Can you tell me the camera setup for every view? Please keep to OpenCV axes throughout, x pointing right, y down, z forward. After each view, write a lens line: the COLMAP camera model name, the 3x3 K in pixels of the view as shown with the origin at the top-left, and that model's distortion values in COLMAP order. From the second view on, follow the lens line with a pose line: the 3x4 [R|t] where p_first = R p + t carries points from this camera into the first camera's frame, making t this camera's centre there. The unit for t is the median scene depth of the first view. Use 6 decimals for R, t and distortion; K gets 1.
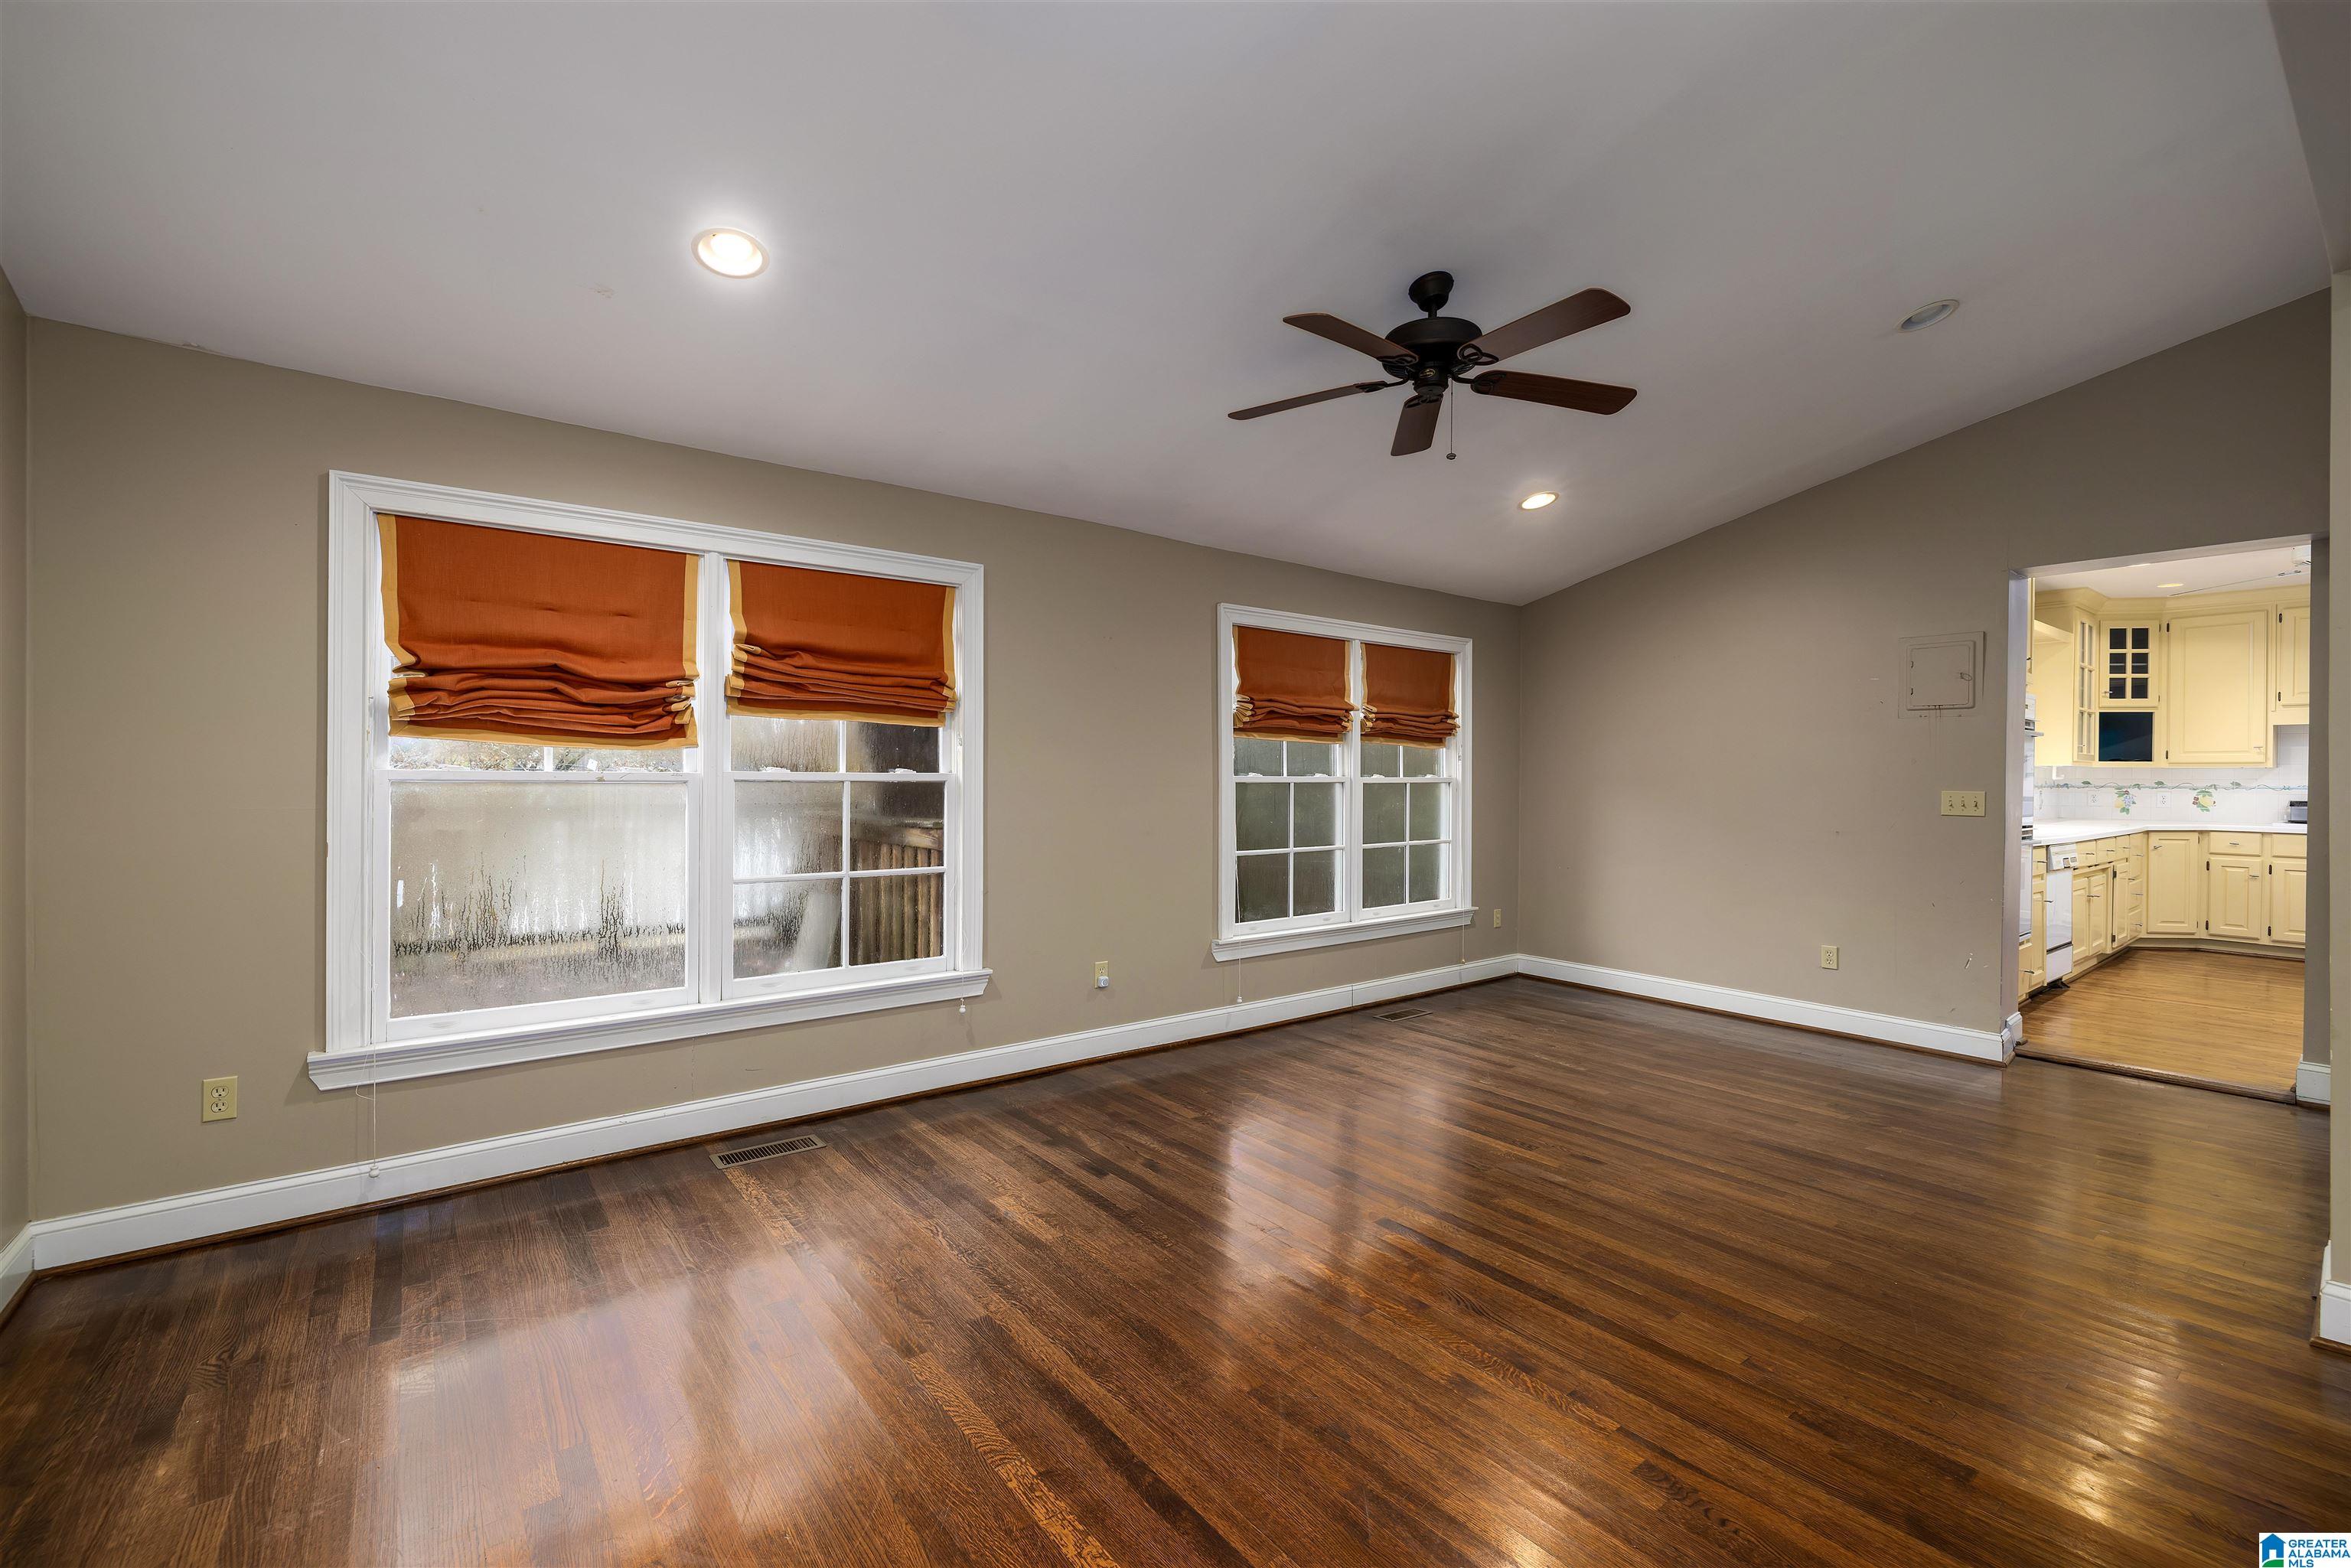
lens RADIAL K [[990.4, 0, 1163.5], [0, 990.4, 778.1], [0, 0, 1]] dist [0.000196, 0.000139]
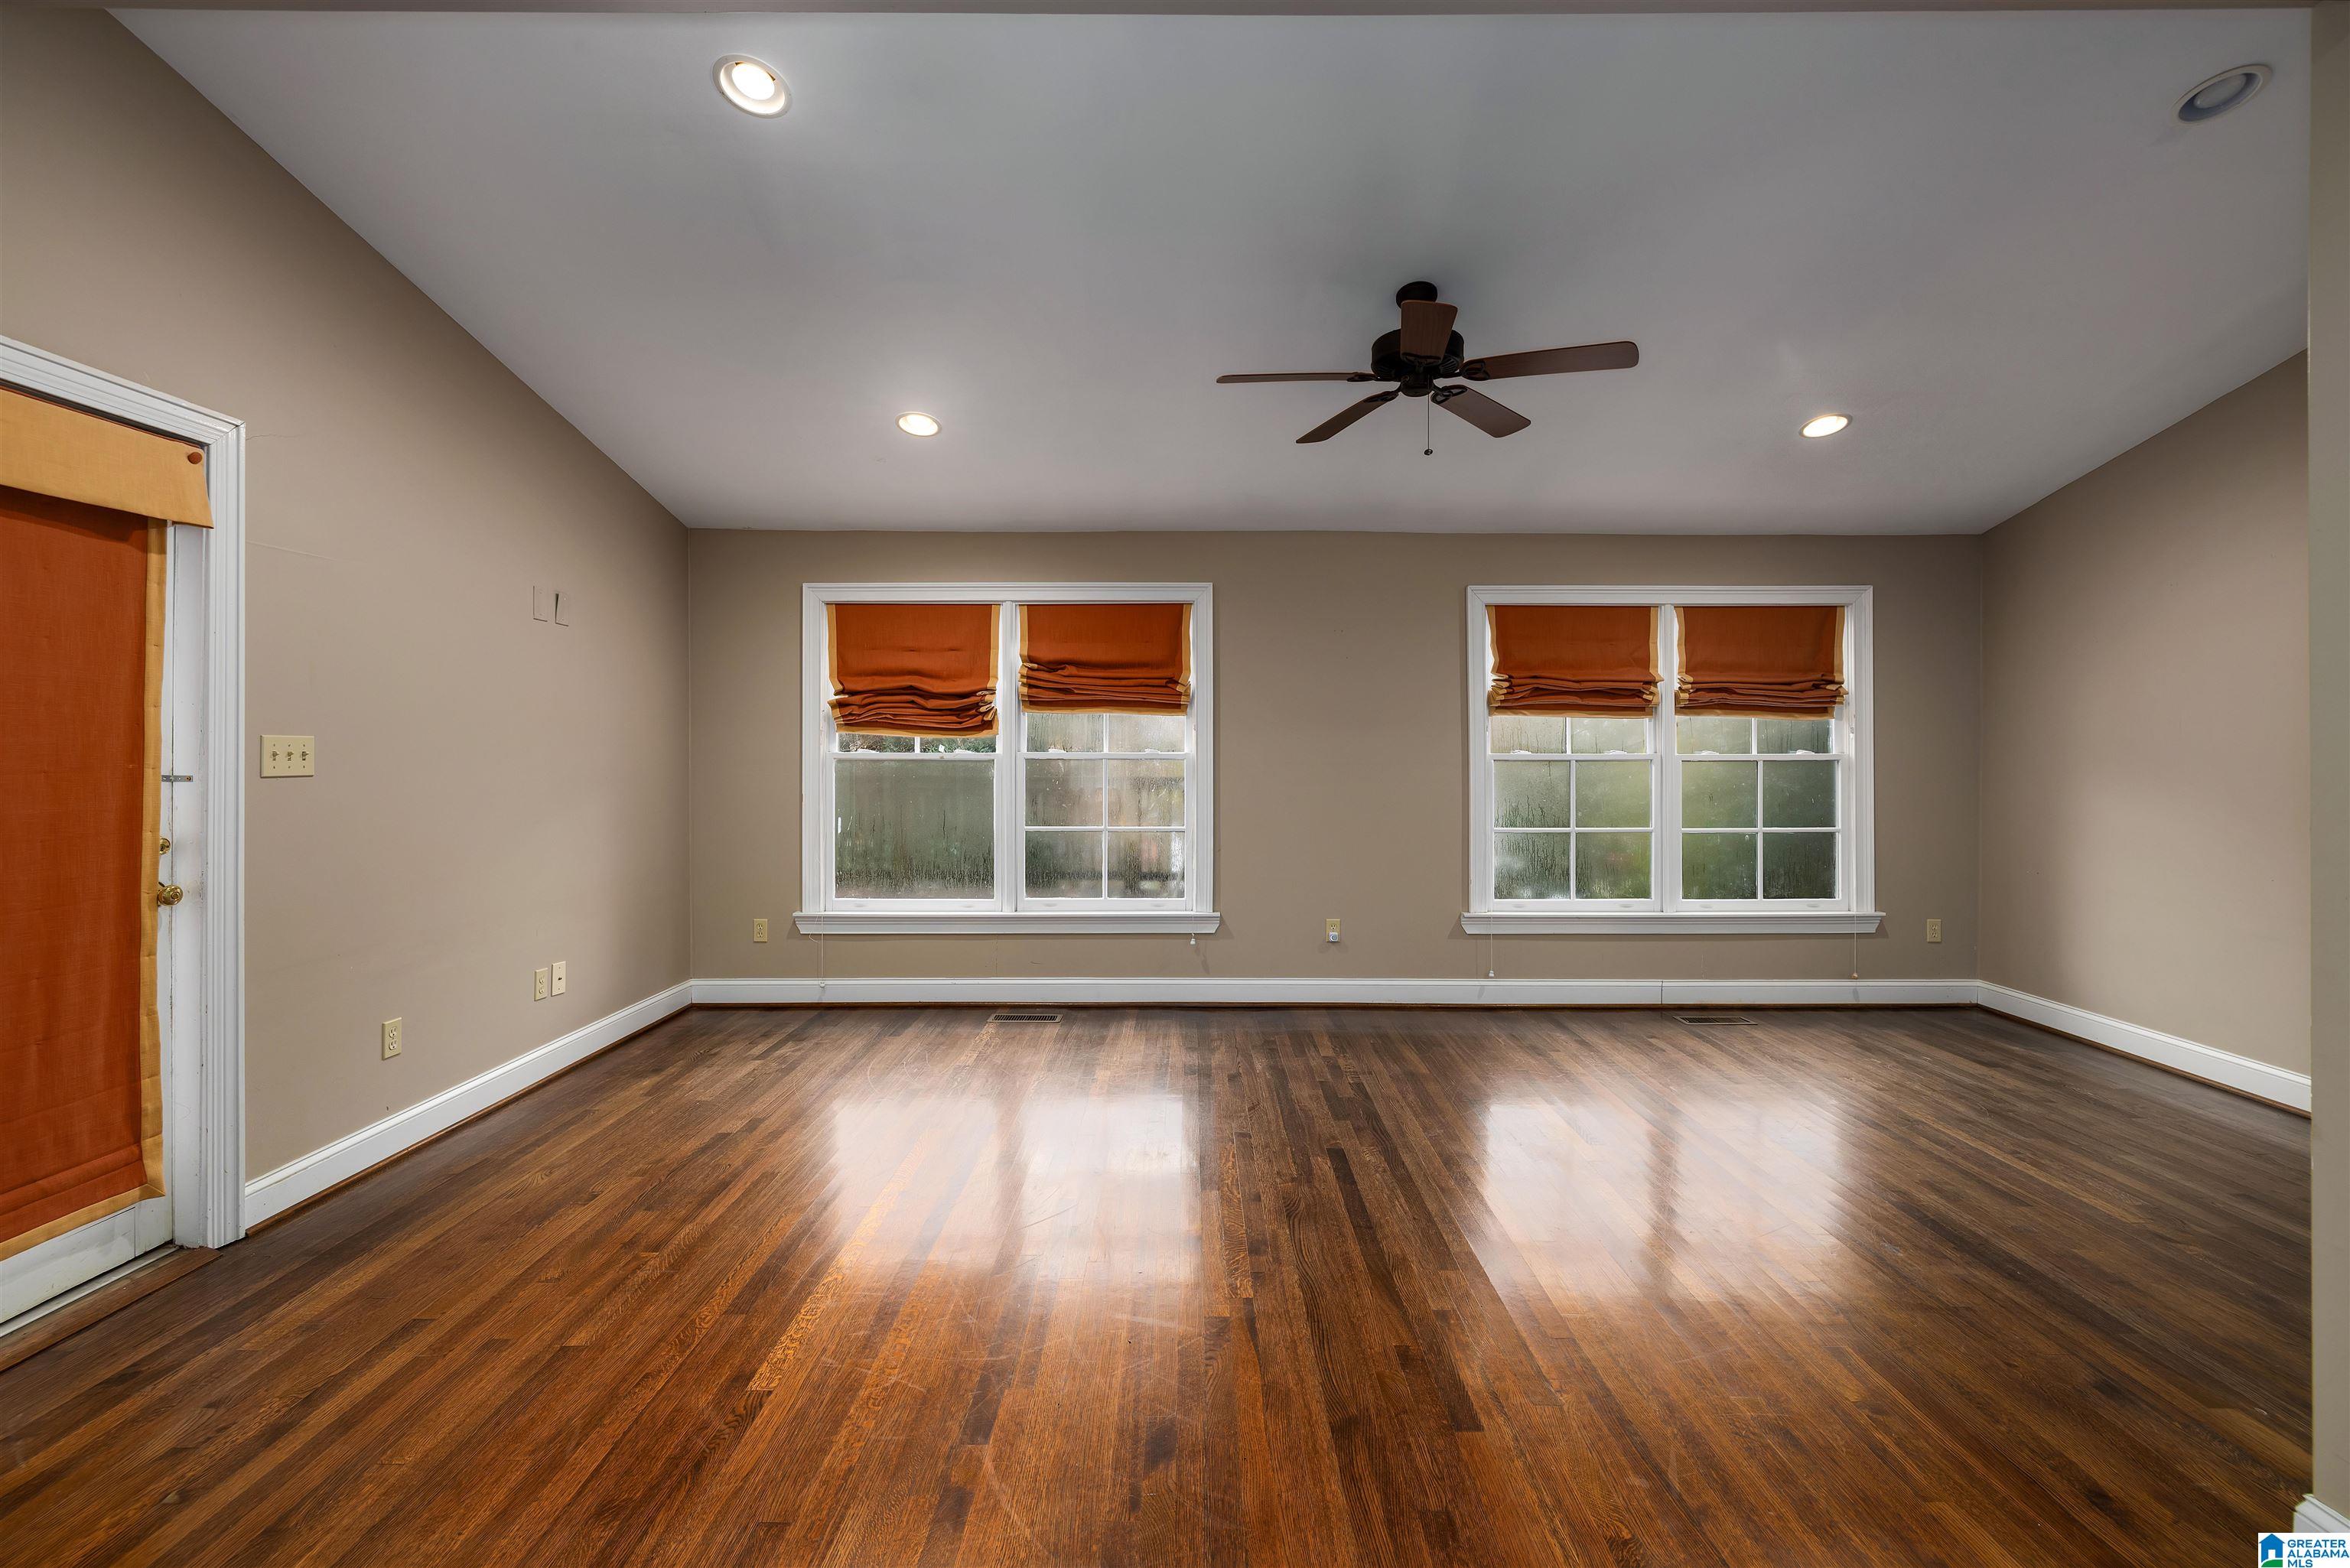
lens RADIAL K [[990.0, 0, 1178.6], [0, 990.0, 752.6], [0, 0, 1]] dist [0.000196, 0.000139]
pose [[0.797560, -0.004282, -0.603224, 0.532079], [0.002300, 0.999989, -0.004057, 0.000162], [0.603235, 0.001848, 0.797561, -0.003632]]
